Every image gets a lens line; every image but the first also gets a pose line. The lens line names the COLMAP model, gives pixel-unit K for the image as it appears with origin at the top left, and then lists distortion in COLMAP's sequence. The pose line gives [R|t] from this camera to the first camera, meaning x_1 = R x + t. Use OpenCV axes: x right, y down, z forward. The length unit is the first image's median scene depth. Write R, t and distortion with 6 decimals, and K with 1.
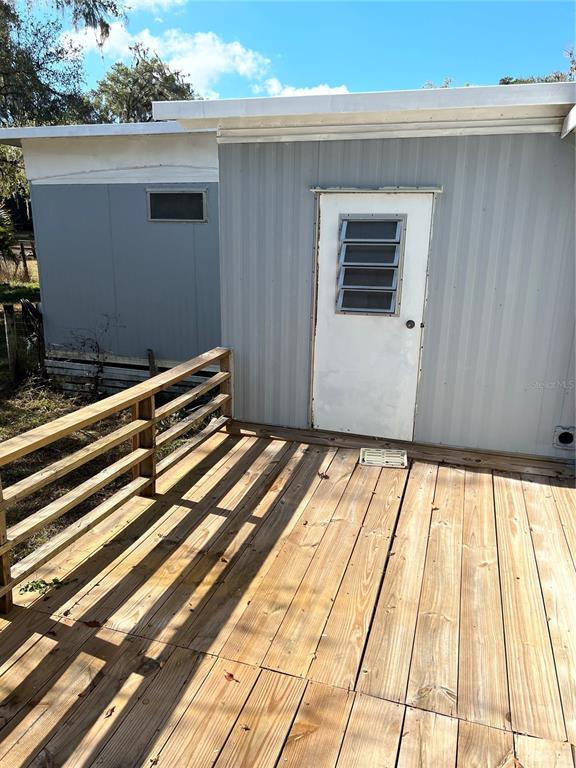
lens RADIAL K [[586.1, 0, 285.6], [0, 586.1, 384.1], [0, 0, 1]] dist [0.070546, -0.070784]
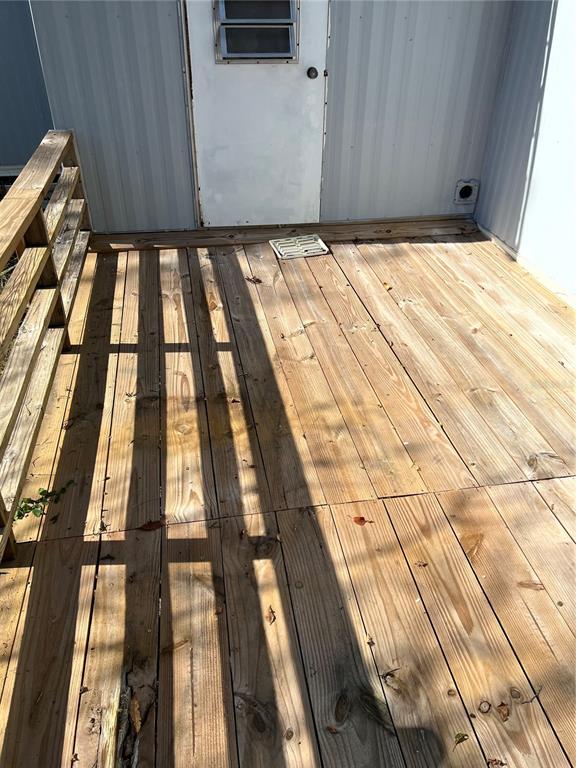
lens RADIAL K [[586.1, 0, 283.5], [0, 586.1, 380.9], [0, 0, 1]] dist [0.070546, -0.070784]
pose [[0.878253, -0.264867, 0.398143, -0.268798], [0.121328, 0.928770, 0.350236, 0.000655], [-0.462549, -0.259289, 0.847831, 0.222377]]
